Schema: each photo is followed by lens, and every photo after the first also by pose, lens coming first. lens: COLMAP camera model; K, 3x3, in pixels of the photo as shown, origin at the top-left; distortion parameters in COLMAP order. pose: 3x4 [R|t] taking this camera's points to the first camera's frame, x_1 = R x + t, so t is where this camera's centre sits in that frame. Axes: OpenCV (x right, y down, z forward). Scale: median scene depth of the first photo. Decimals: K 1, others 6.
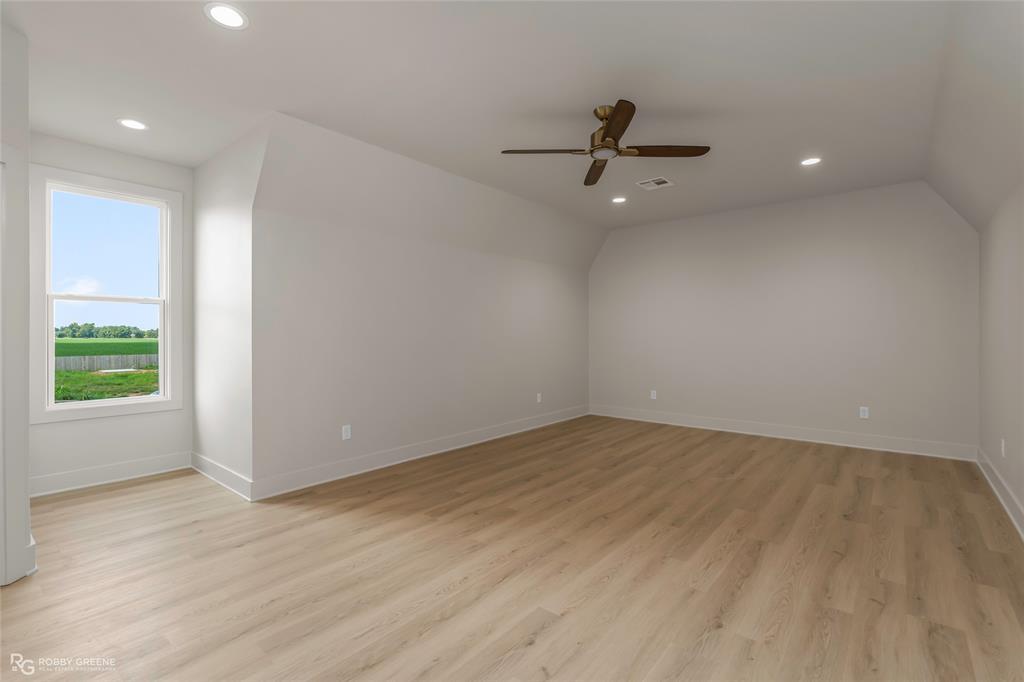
lens RADIAL K [[461.7, 0, 510.1], [0, 461.7, 341.8], [0, 0, 1]] dist [-0.015655, 0.001001]
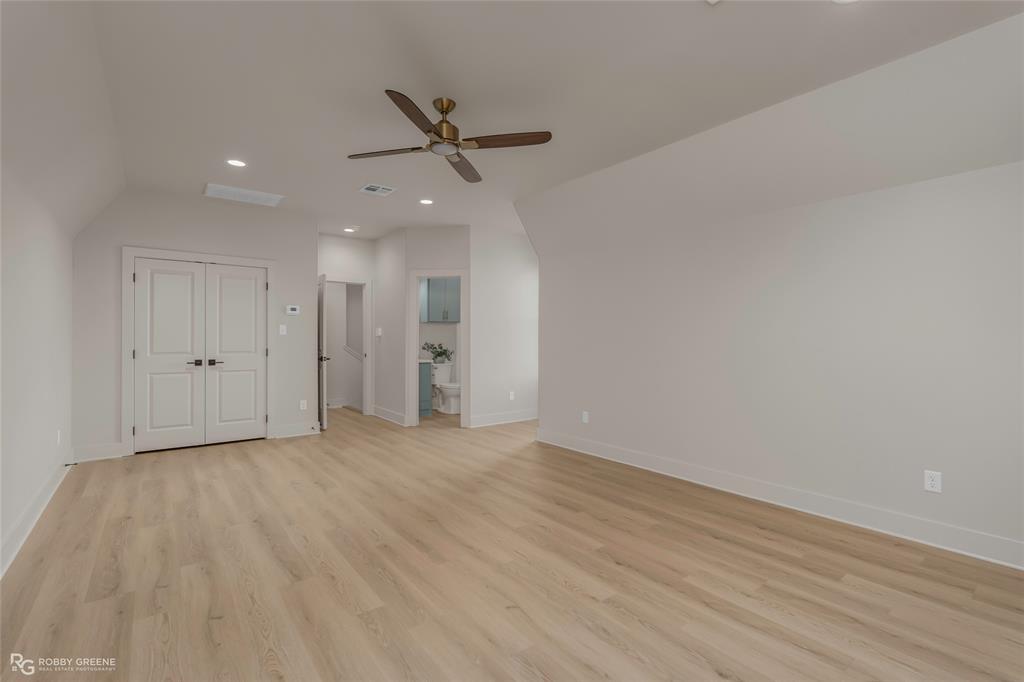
lens RADIAL K [[461.7, 0, 510.4], [0, 461.7, 332.4], [0, 0, 1]] dist [-0.015655, 0.001001]
pose [[-0.204452, -0.007018, -0.978851, 1.263360], [-0.018053, 0.999831, -0.003397, -0.027056], [0.978710, 0.016976, -0.204544, 1.501153]]
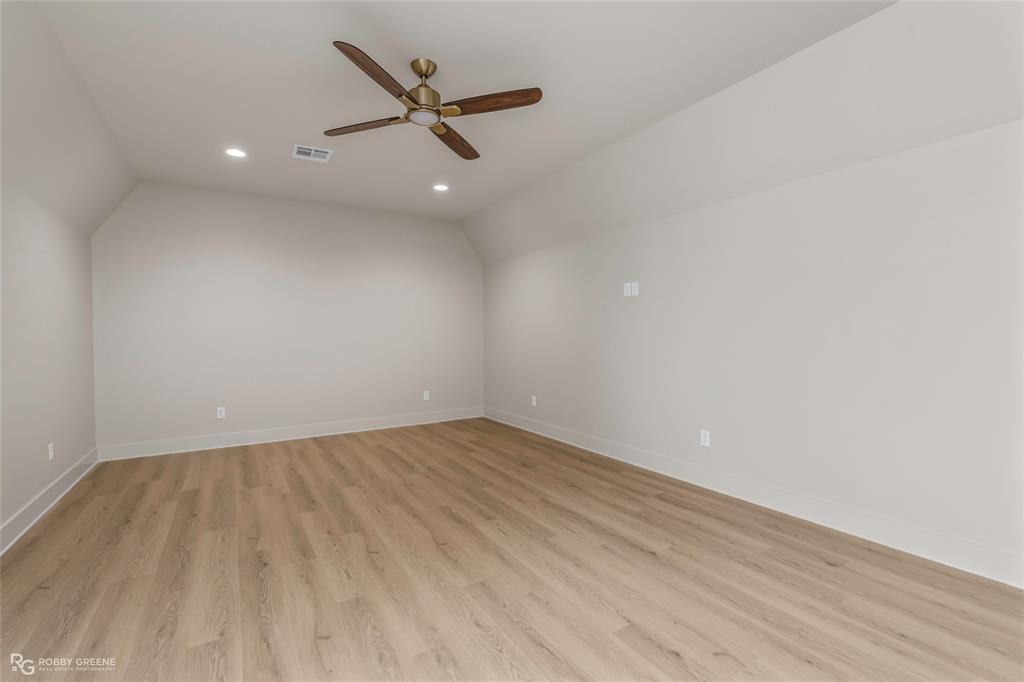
lens RADIAL K [[461.7, 0, 511.0], [0, 461.7, 336.6], [0, 0, 1]] dist [-0.015655, 0.001001]
pose [[0.309675, -0.010767, 0.950781, -0.622660], [0.025733, 0.999665, 0.002939, -0.005135], [-0.950494, 0.023556, 0.309848, 0.666257]]
